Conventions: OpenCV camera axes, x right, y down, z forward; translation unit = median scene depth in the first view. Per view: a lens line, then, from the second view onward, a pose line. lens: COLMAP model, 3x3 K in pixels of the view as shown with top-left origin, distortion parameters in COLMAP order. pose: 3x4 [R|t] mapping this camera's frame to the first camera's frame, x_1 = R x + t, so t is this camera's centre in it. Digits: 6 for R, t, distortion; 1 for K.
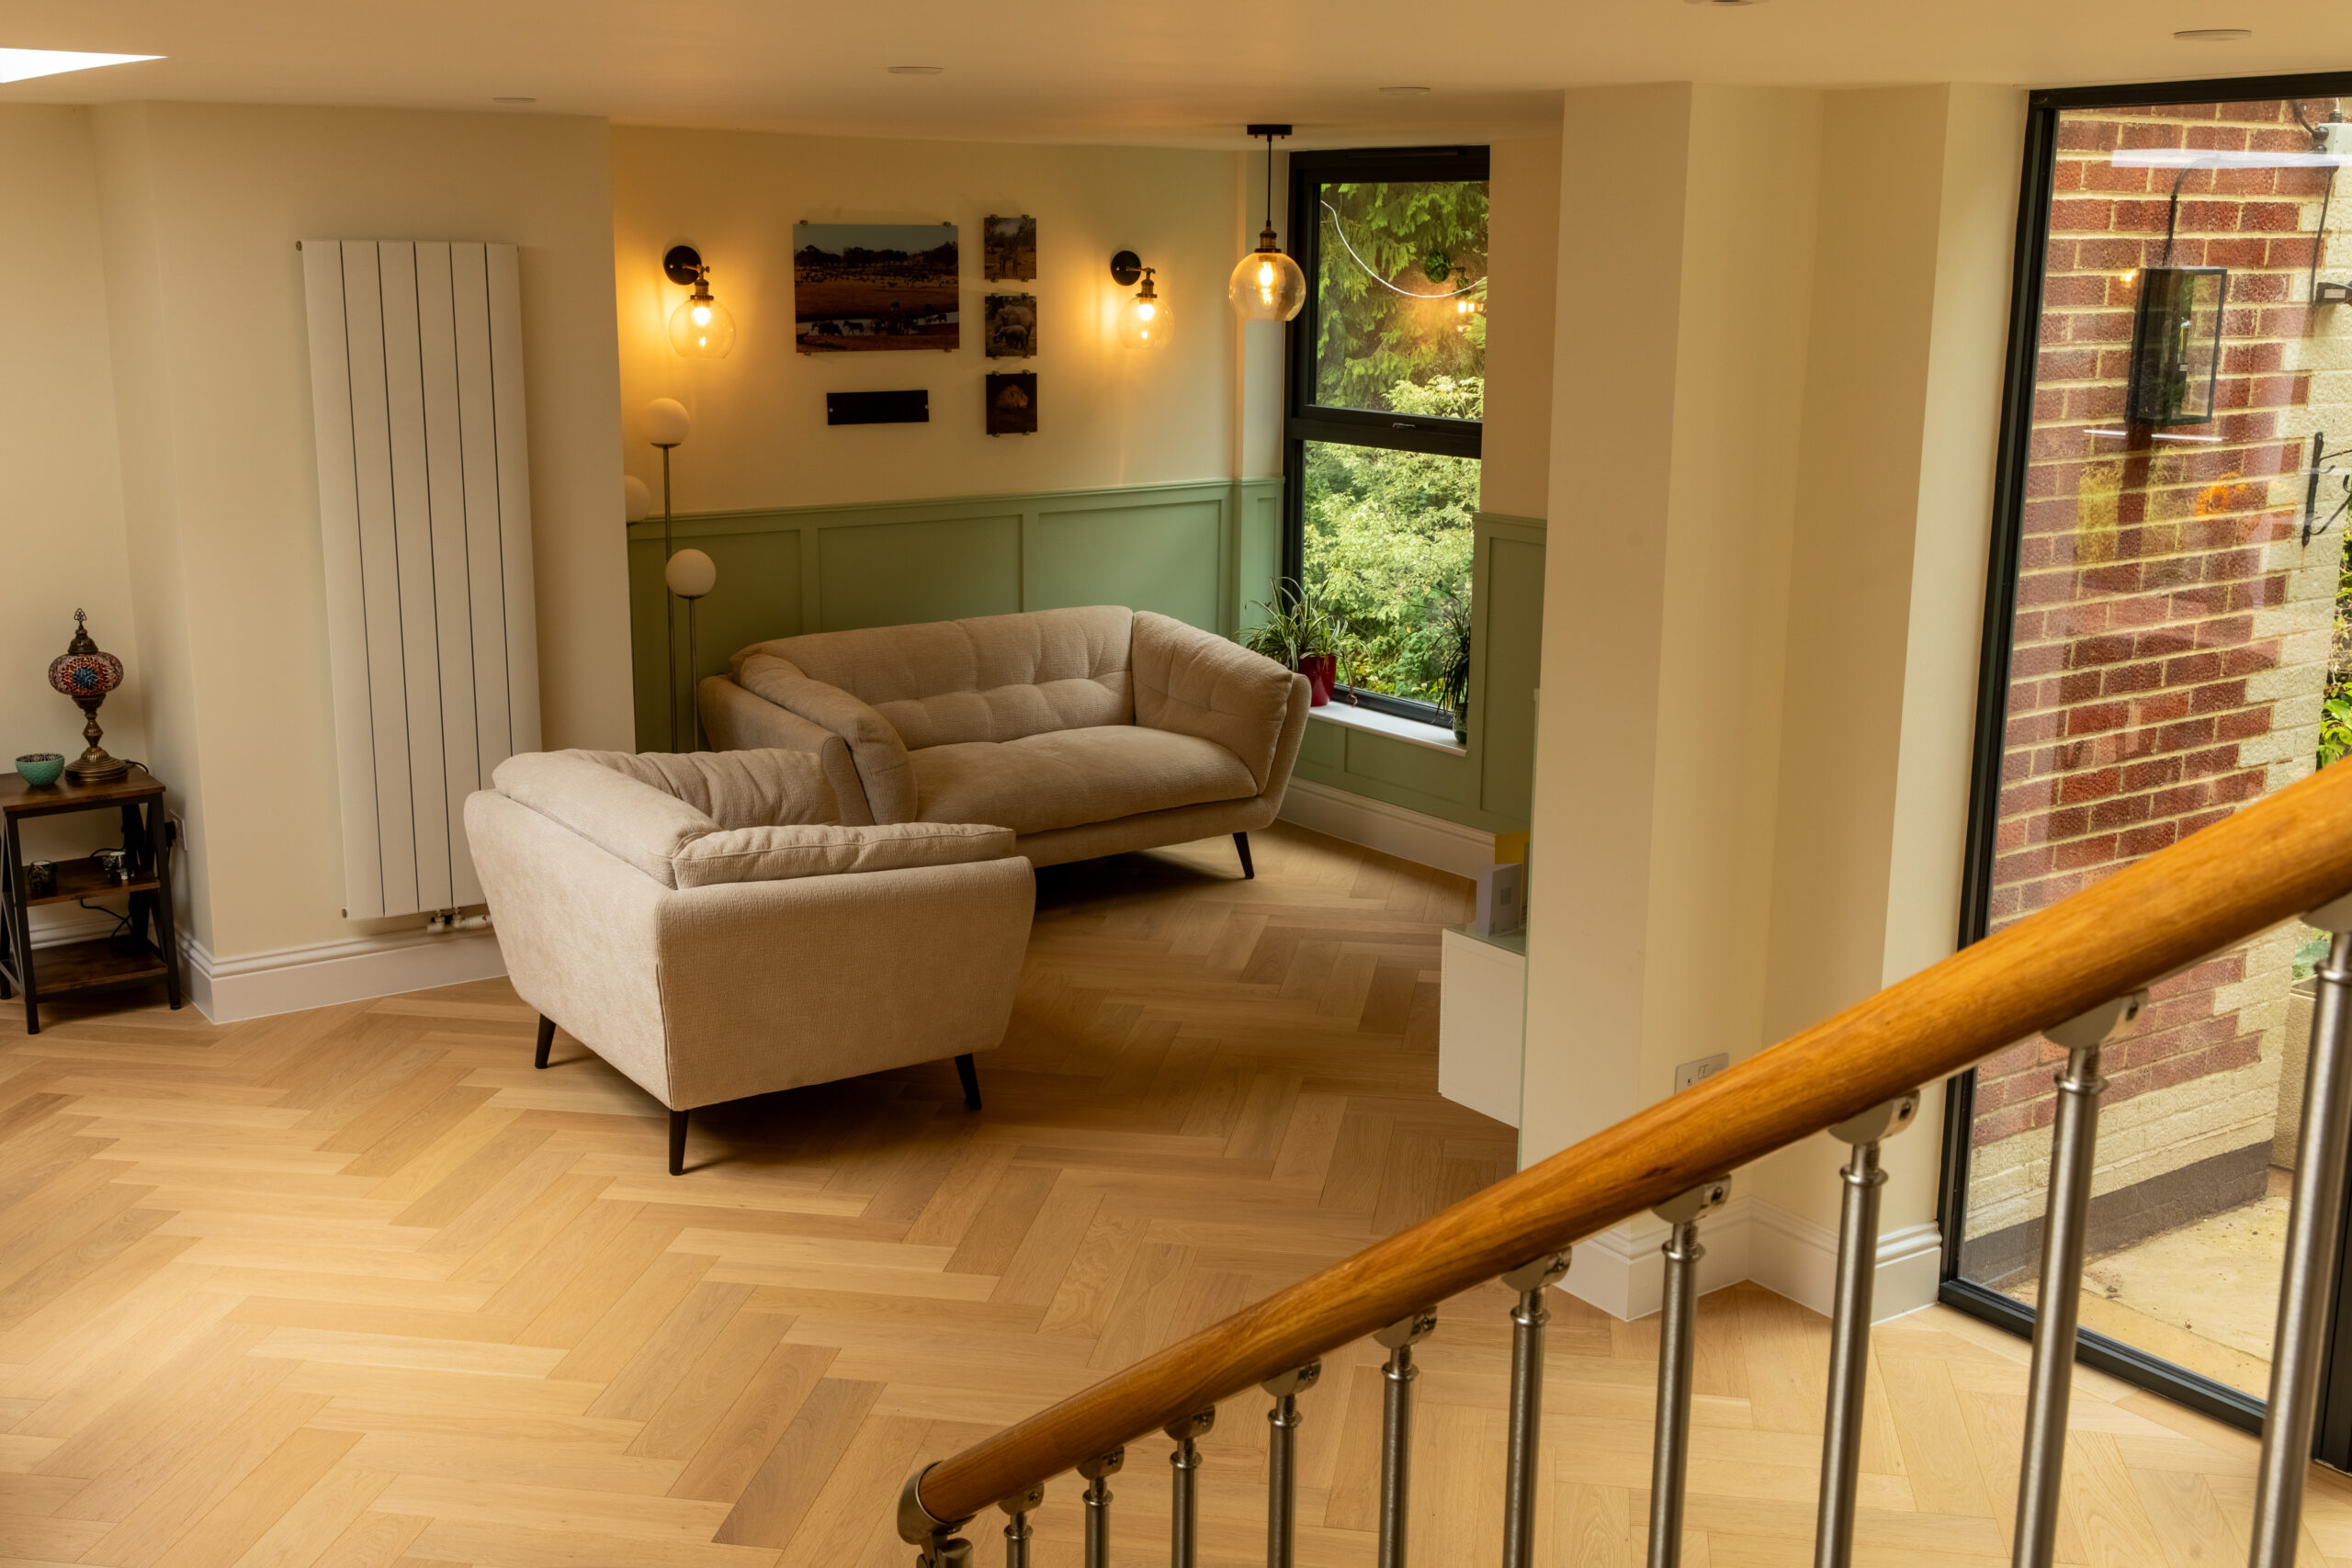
lens RADIAL K [[2310.1, 0, 1178.5], [0, 2310.1, 782.6], [0, 0, 1]] dist [-0.004651, 0.000000]
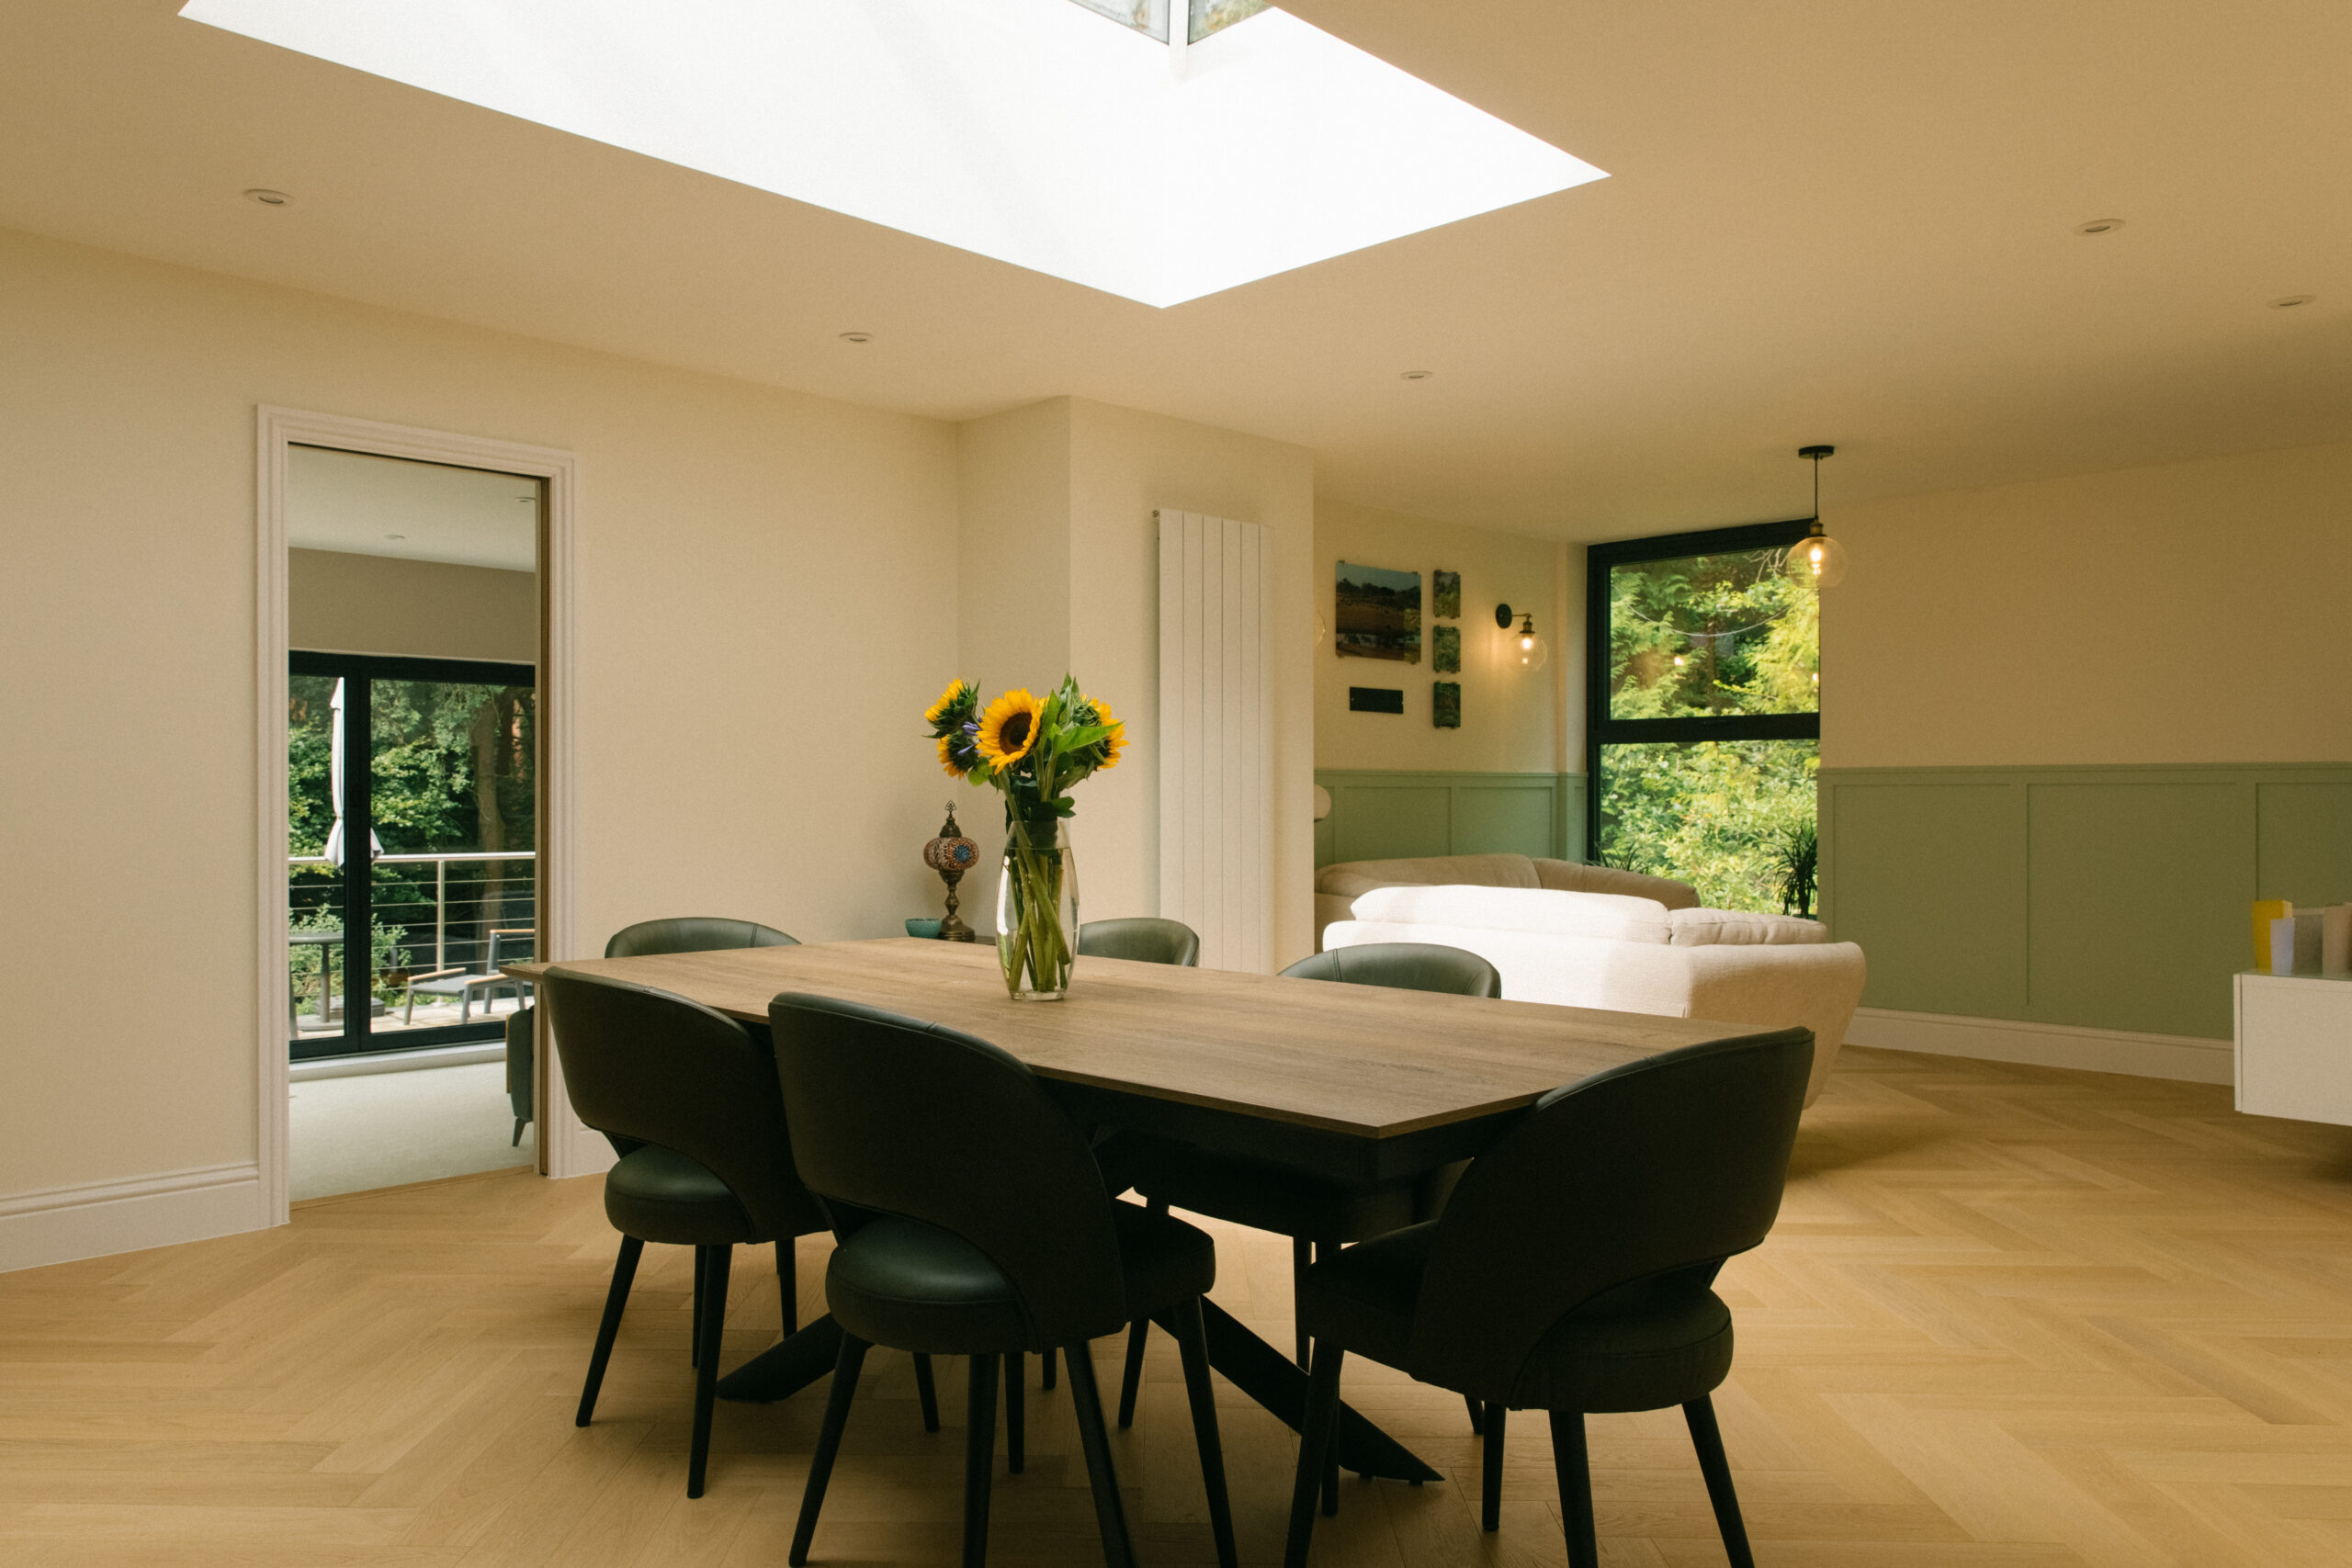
lens RADIAL K [[1586.9, 0, 1173.1], [0, 1586.9, 781.7], [0, 0, 1]] dist [-0.007522, -0.003420]
pose [[0.993825, -0.011605, 0.110348, -0.344825], [0.035467, 0.975564, -0.216834, 0.079057], [-0.105135, 0.219408, 0.969952, 0.122021]]
